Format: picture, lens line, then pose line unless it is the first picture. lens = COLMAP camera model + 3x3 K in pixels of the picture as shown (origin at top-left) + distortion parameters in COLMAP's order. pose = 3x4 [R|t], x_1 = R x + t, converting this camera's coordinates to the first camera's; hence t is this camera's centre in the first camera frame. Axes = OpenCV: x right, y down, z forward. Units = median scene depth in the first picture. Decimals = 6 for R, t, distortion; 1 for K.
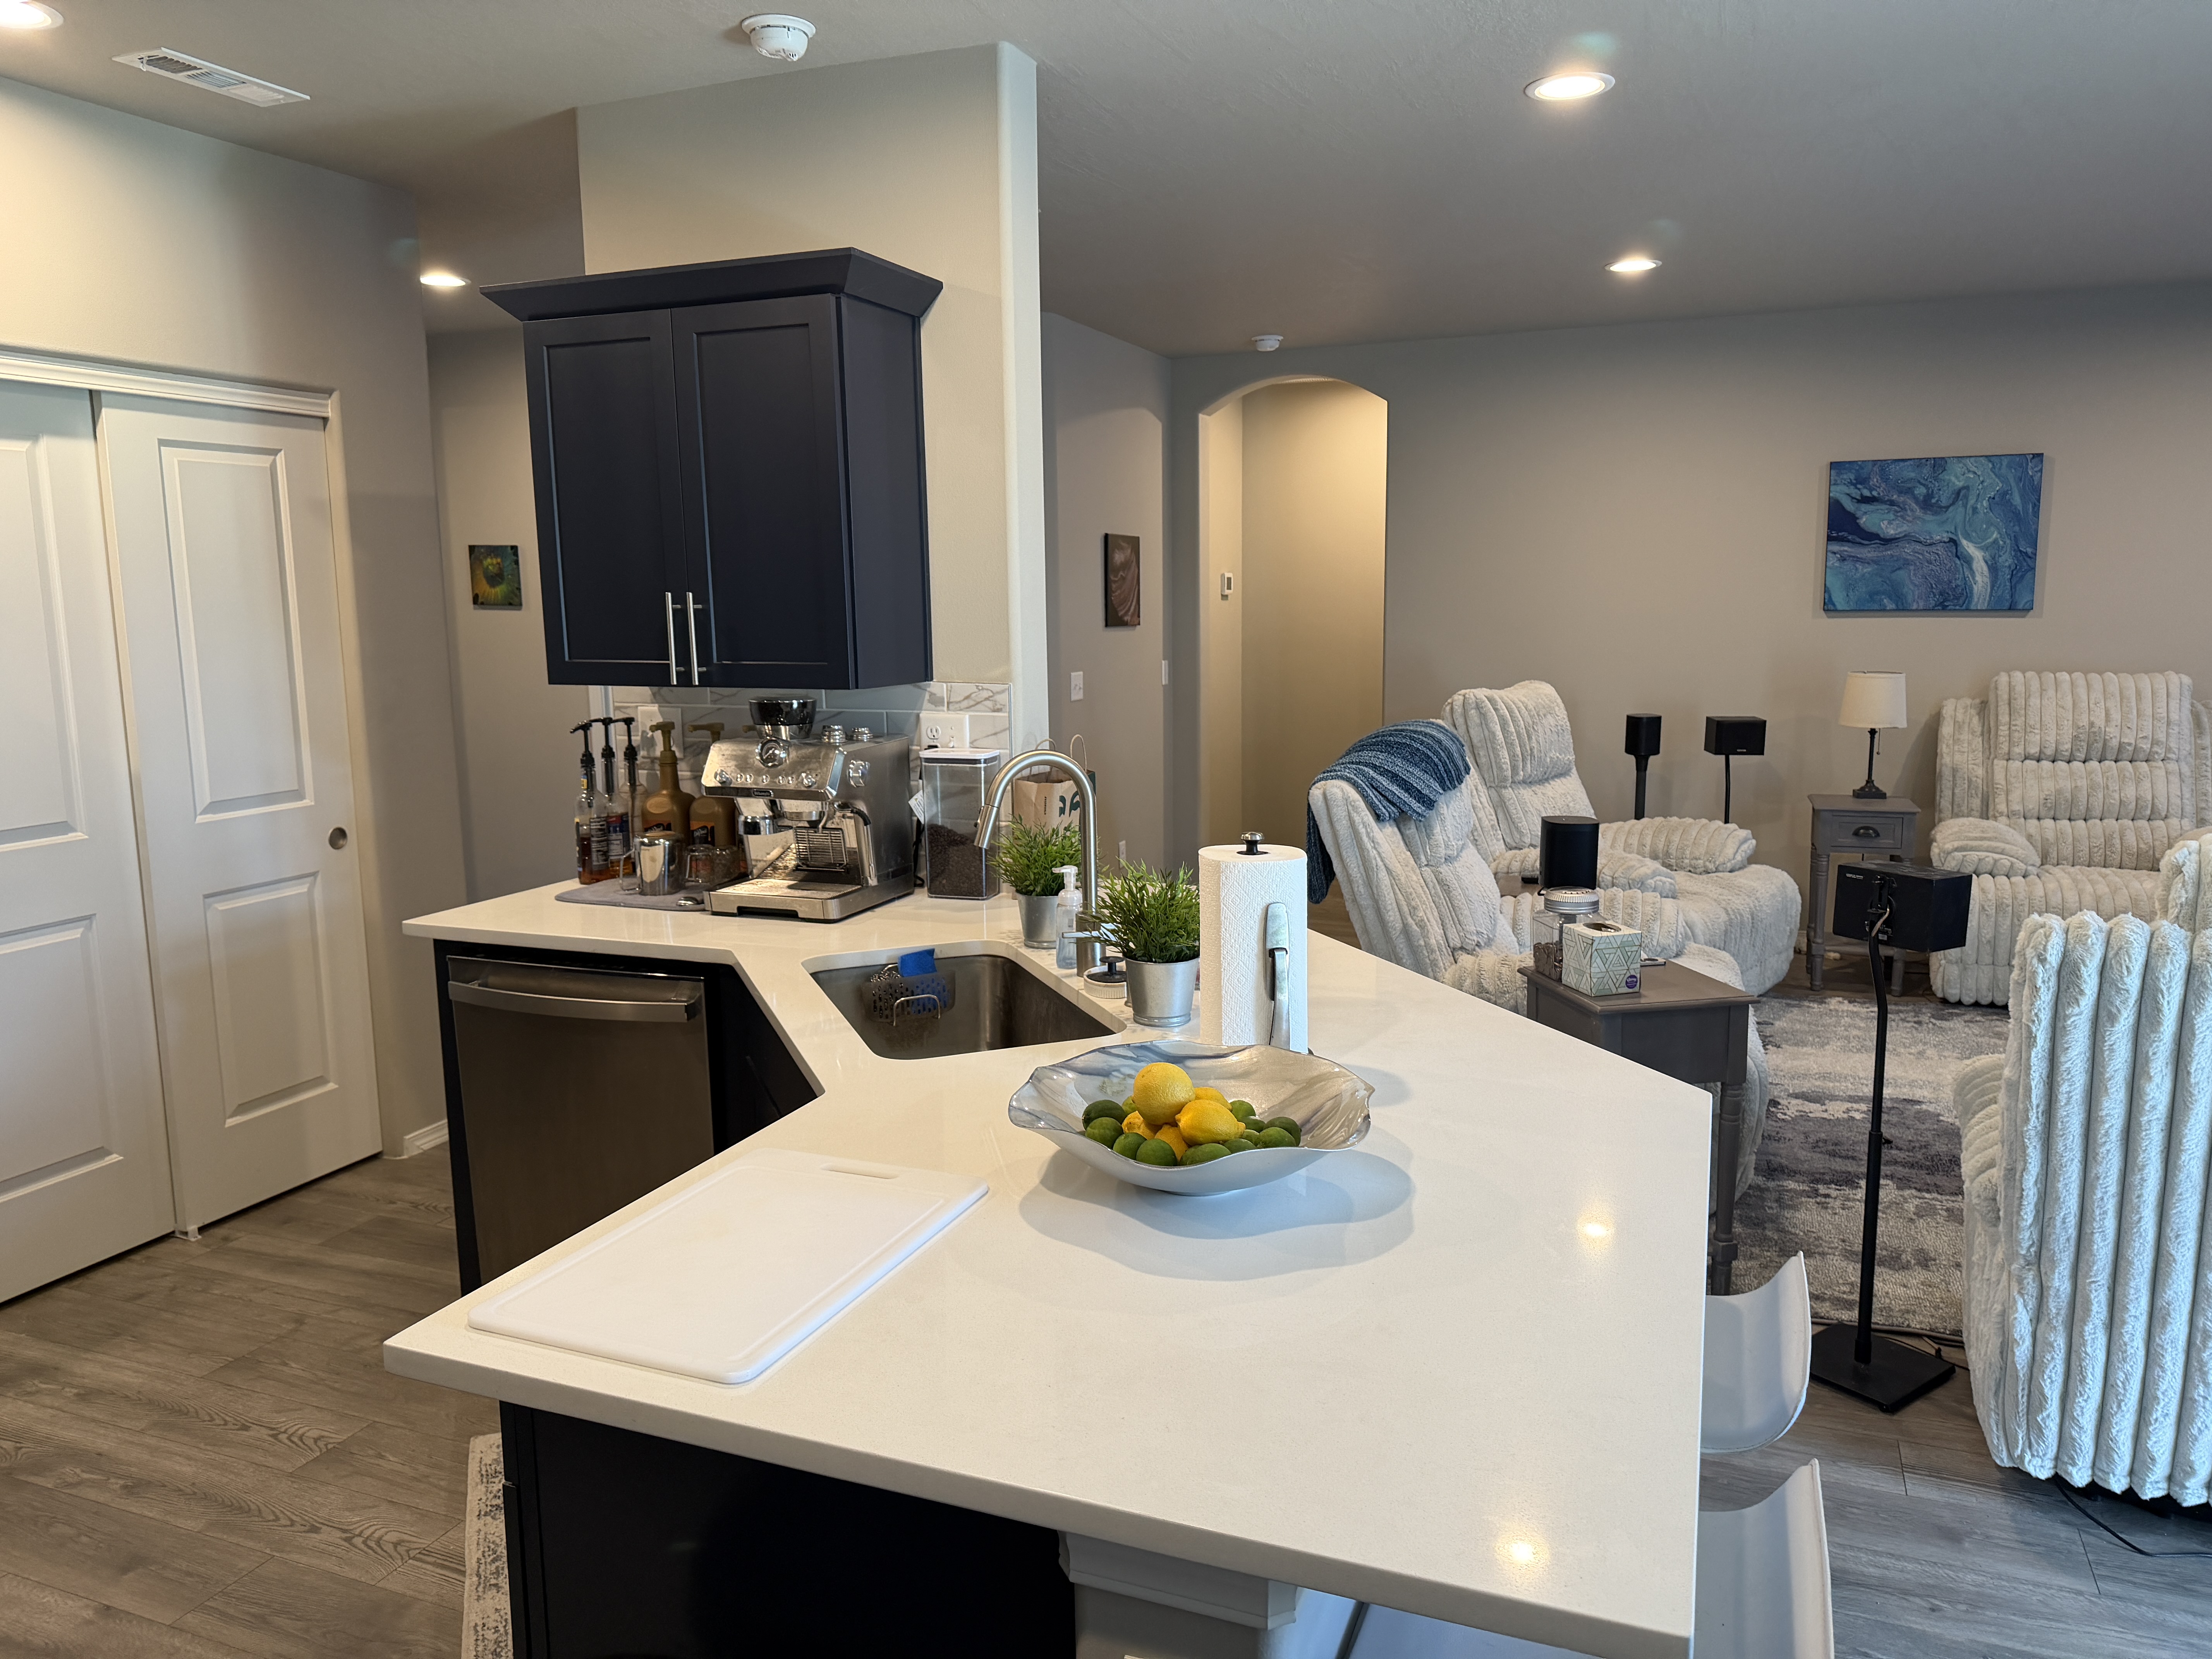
lens RADIAL K [[1576.6, 0, 1106.0], [0, 1576.6, 829.5], [0, 0, 1]] dist [-0.001037, 0.001536]
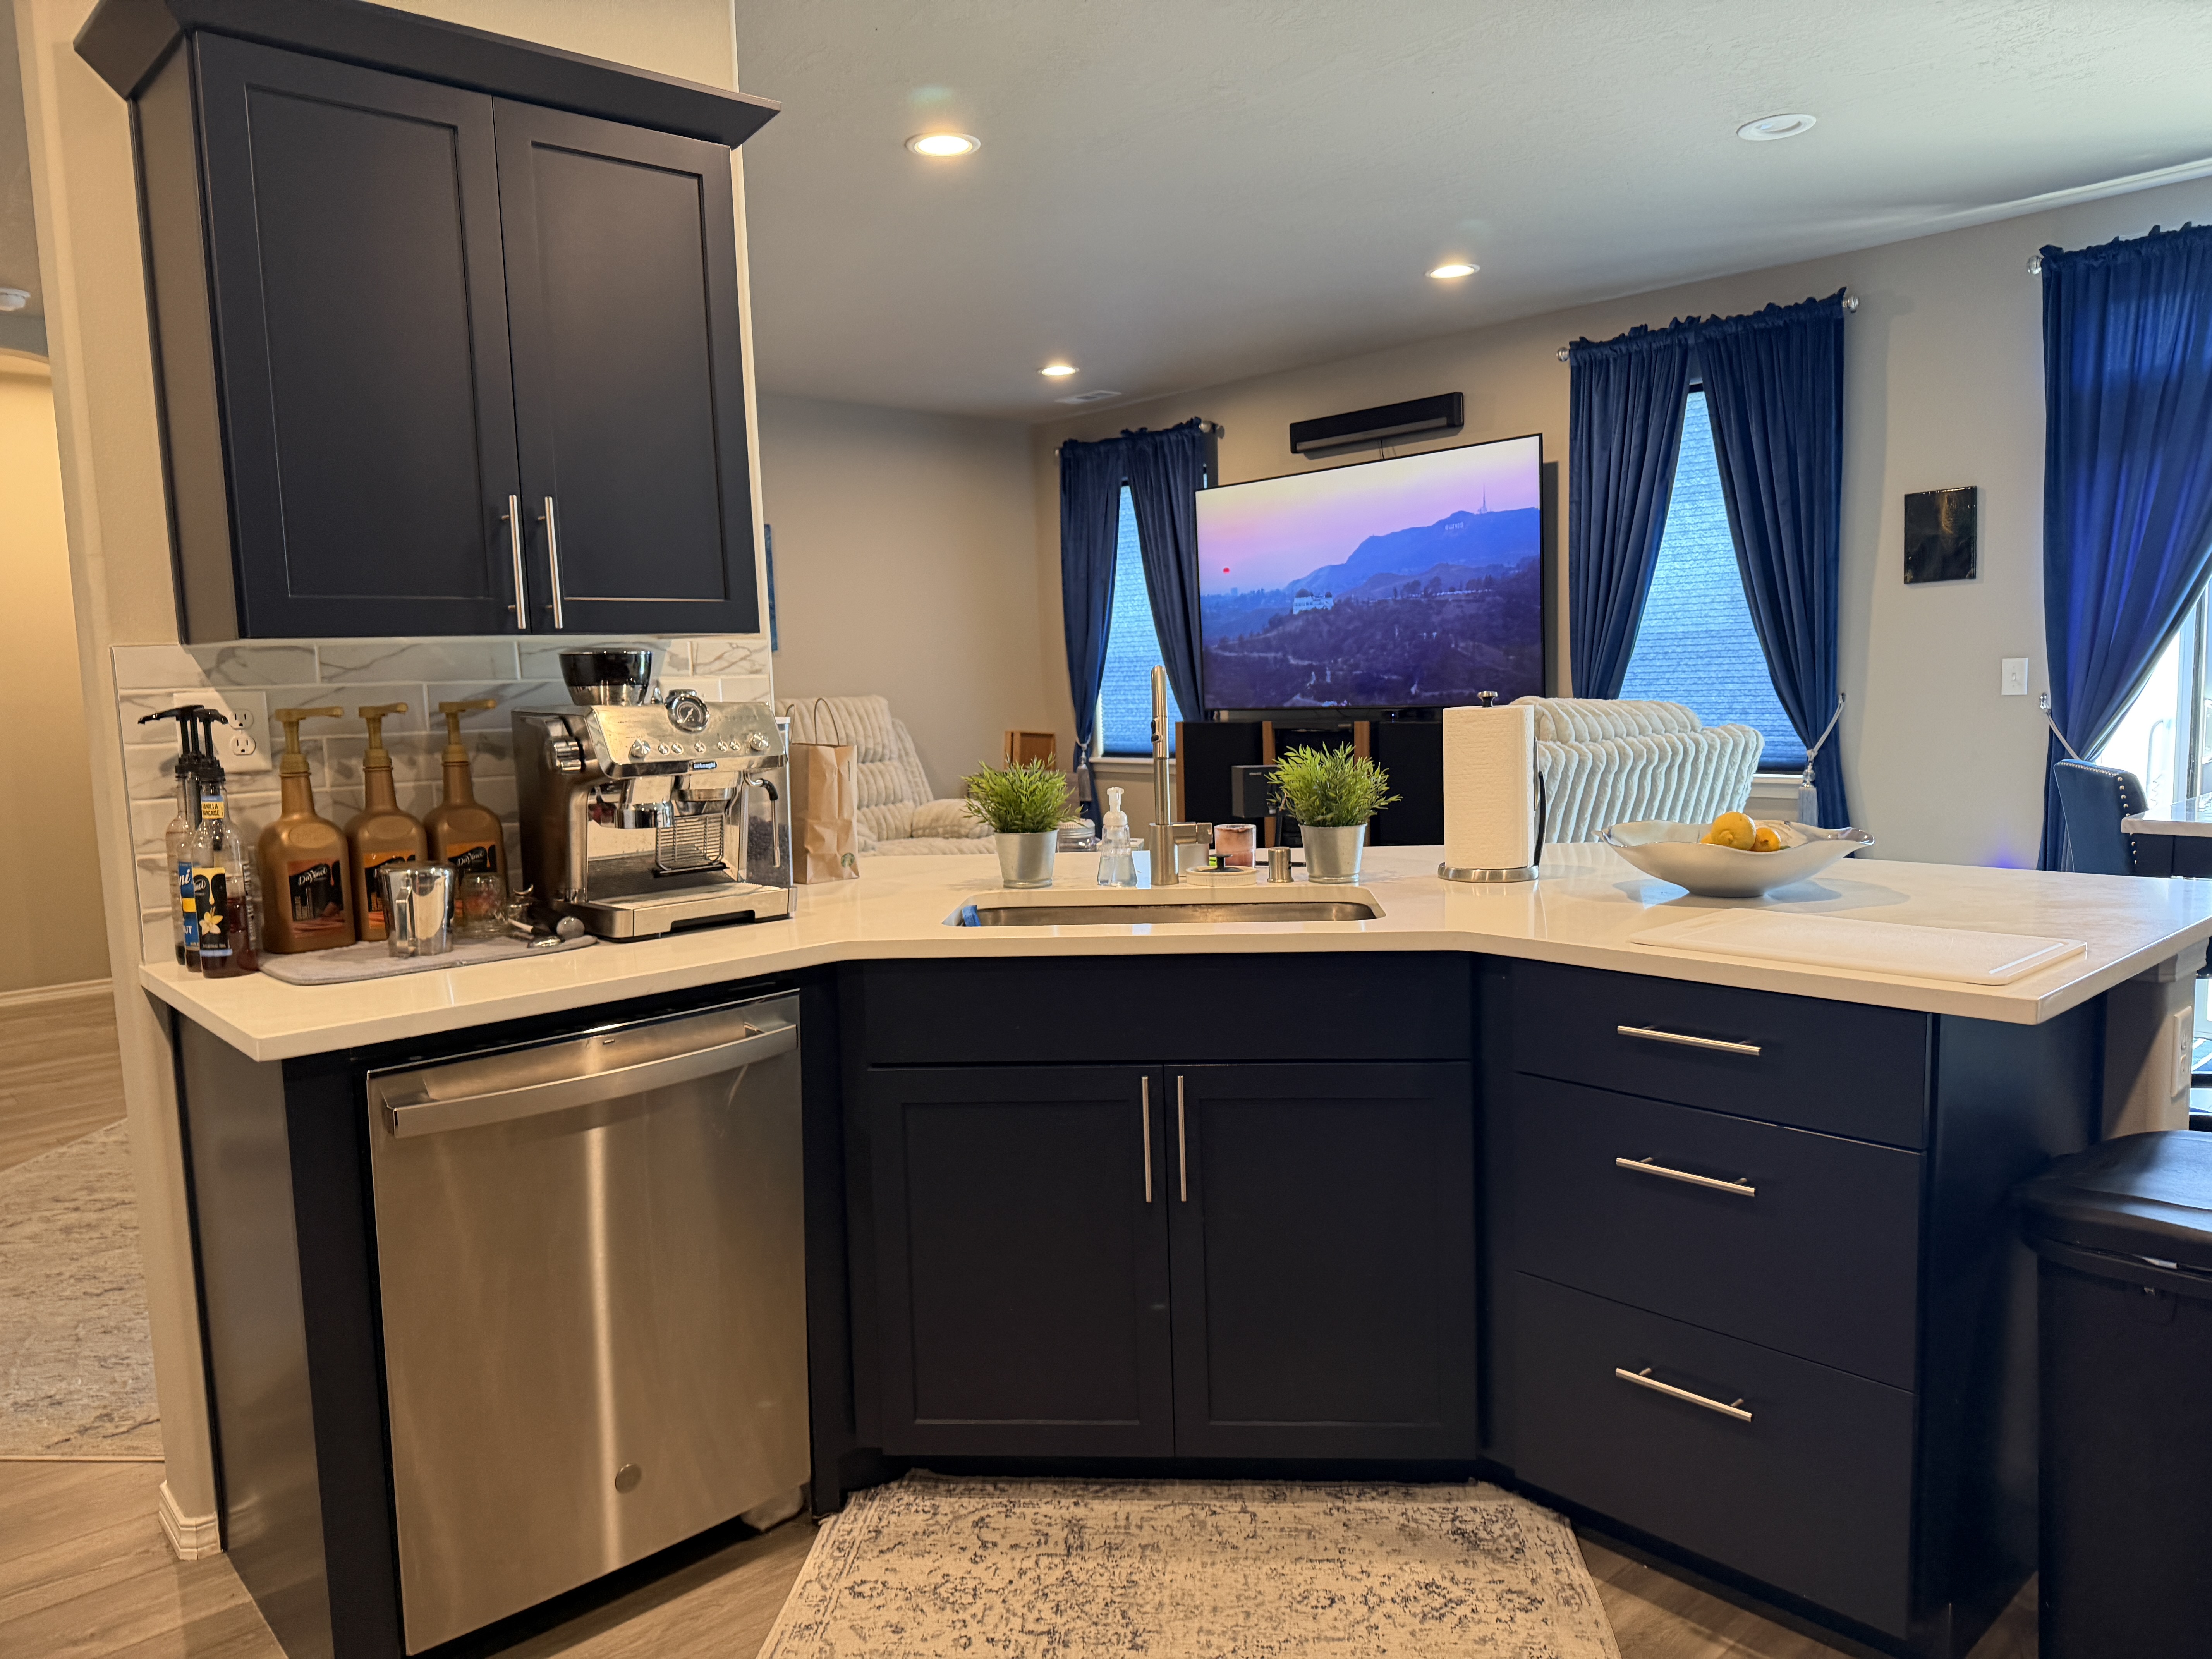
lens RADIAL K [[1541.6, 0, 1106.0], [0, 1541.6, 829.5], [0, 0, 1]] dist [0.002796, -0.073893]
pose [[0.449492, -0.097165, 0.887984, -0.375512], [0.162485, 0.986377, 0.025682, 0.009700], [-0.878382, 0.132740, 0.459156, 0.231474]]
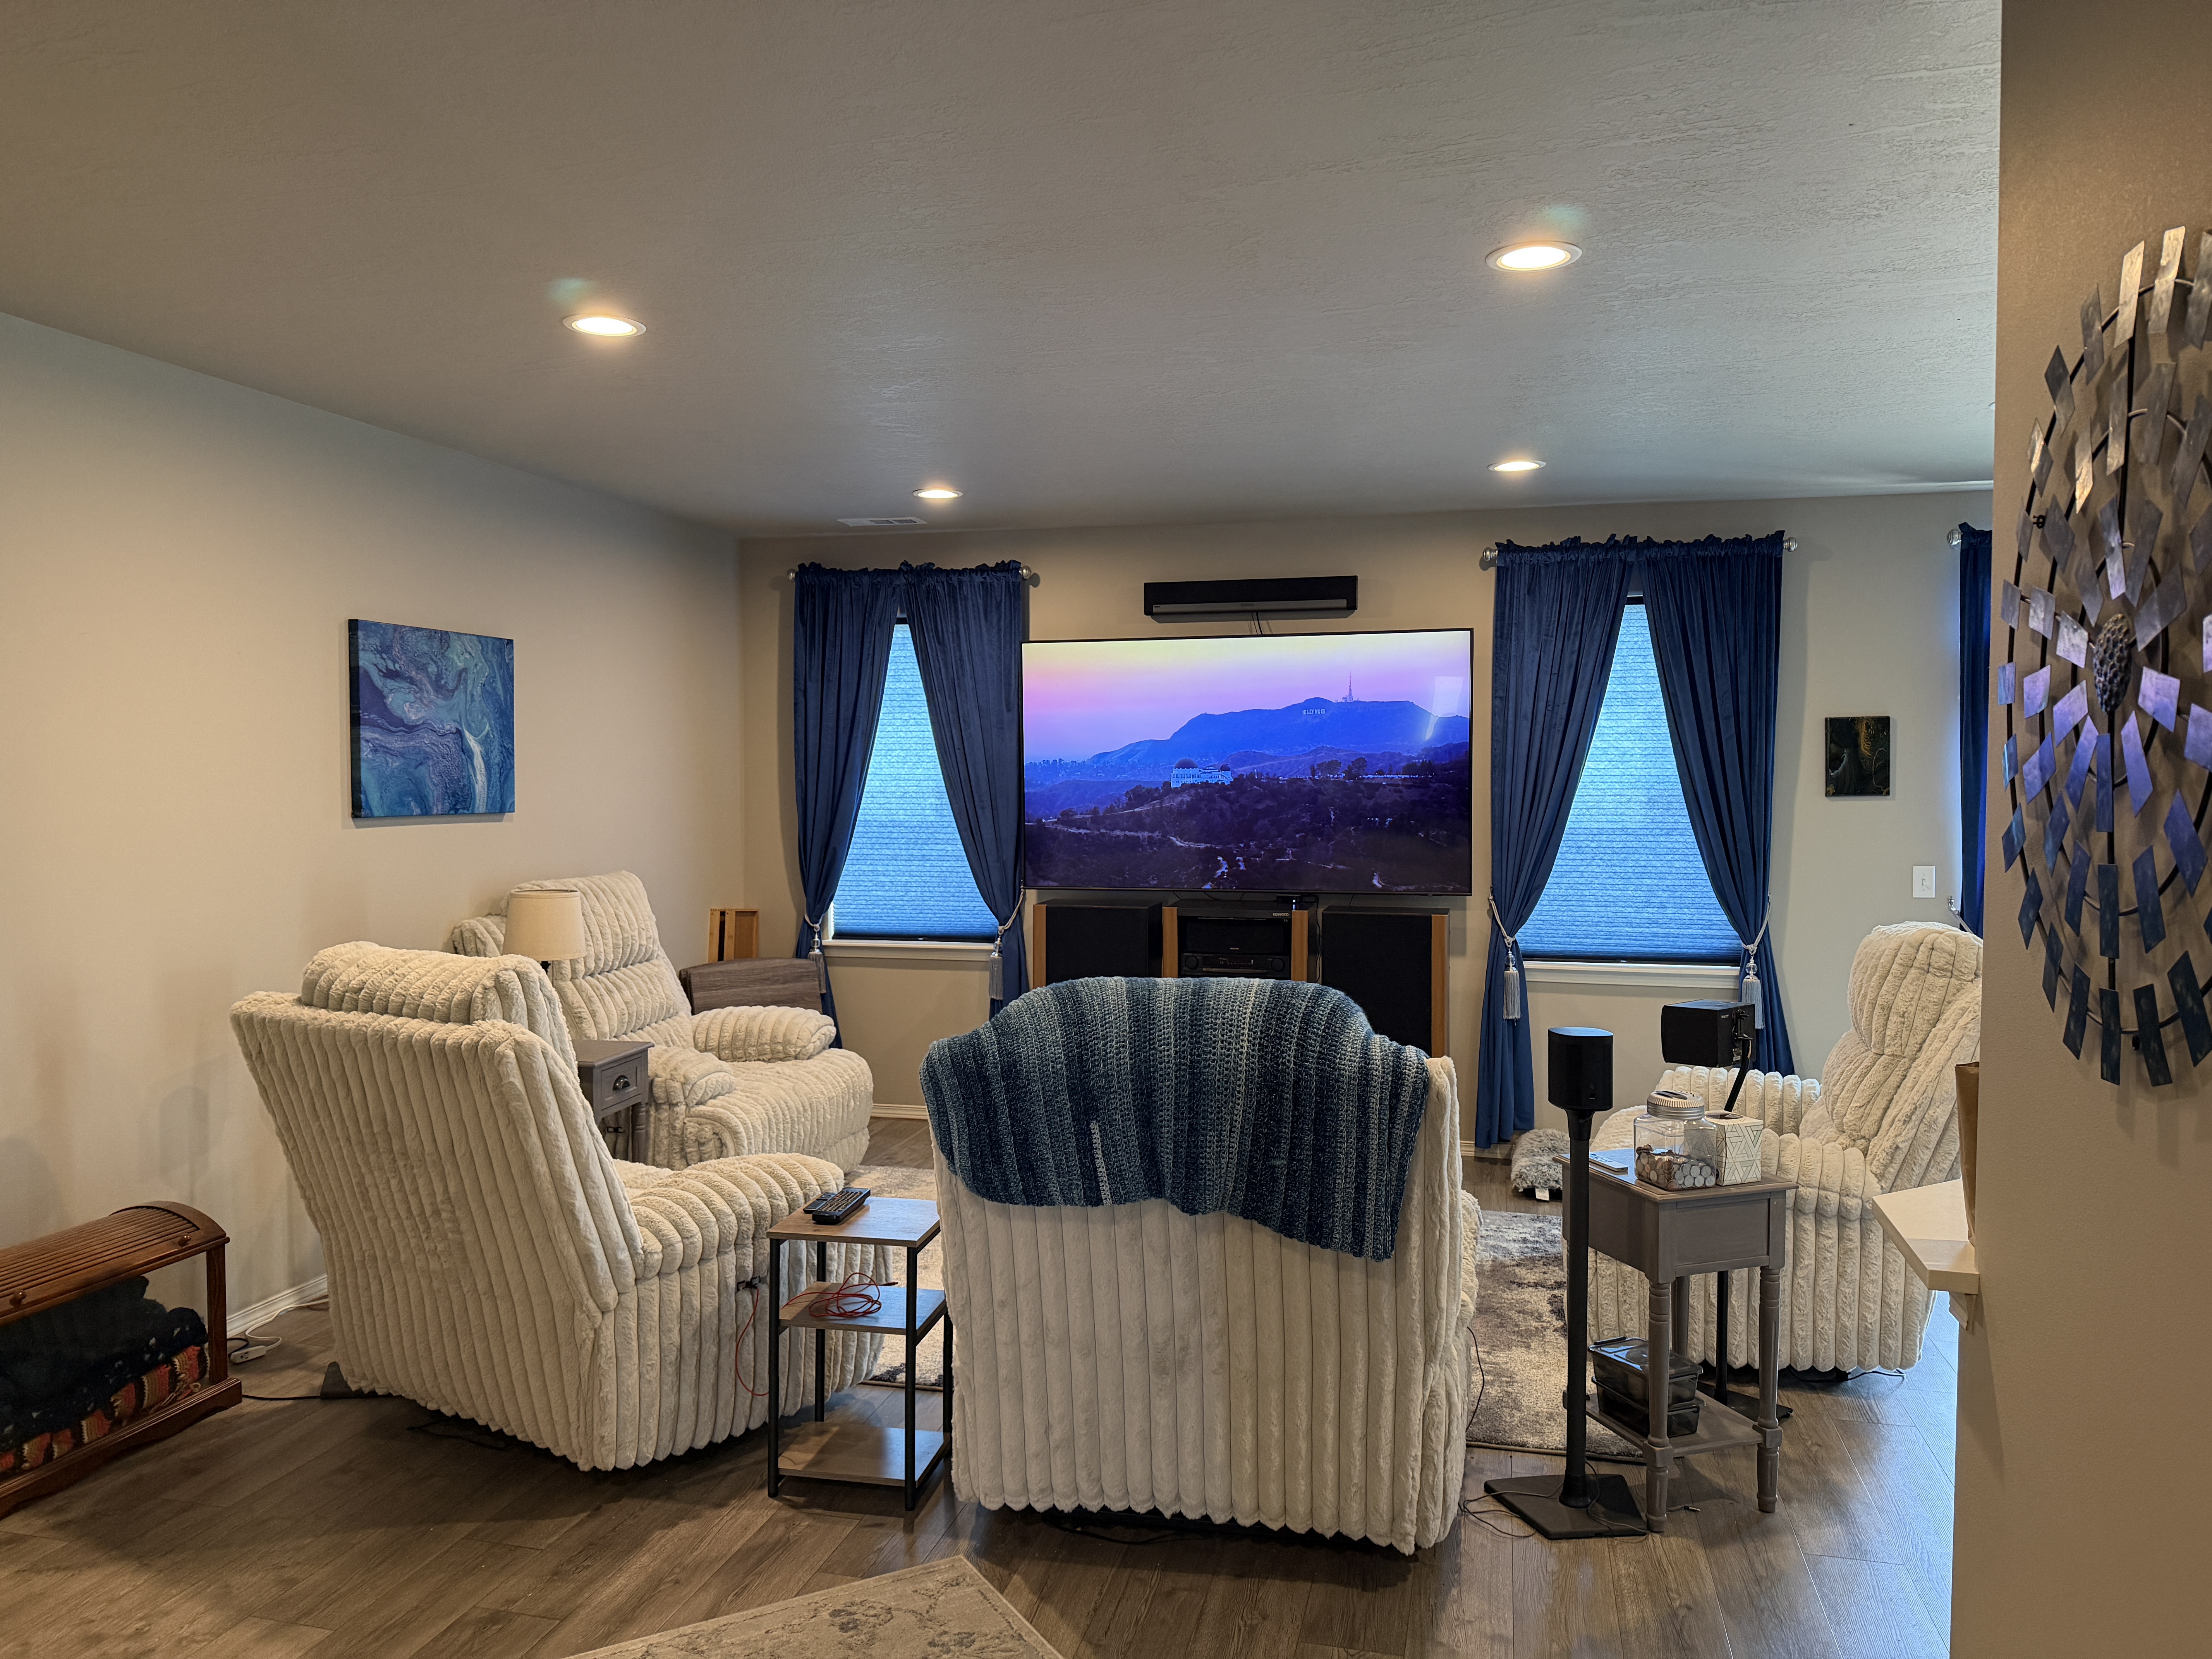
lens RADIAL K [[1530.2, 0, 1106.0], [0, 1530.2, 829.5], [0, 0, 1]] dist [0.046086, -0.077237]
pose [[-0.118278, -0.023722, 0.992697, -0.311673], [0.146799, 0.988312, 0.041108, -0.115825], [-0.982069, 0.150589, -0.113414, 0.767066]]
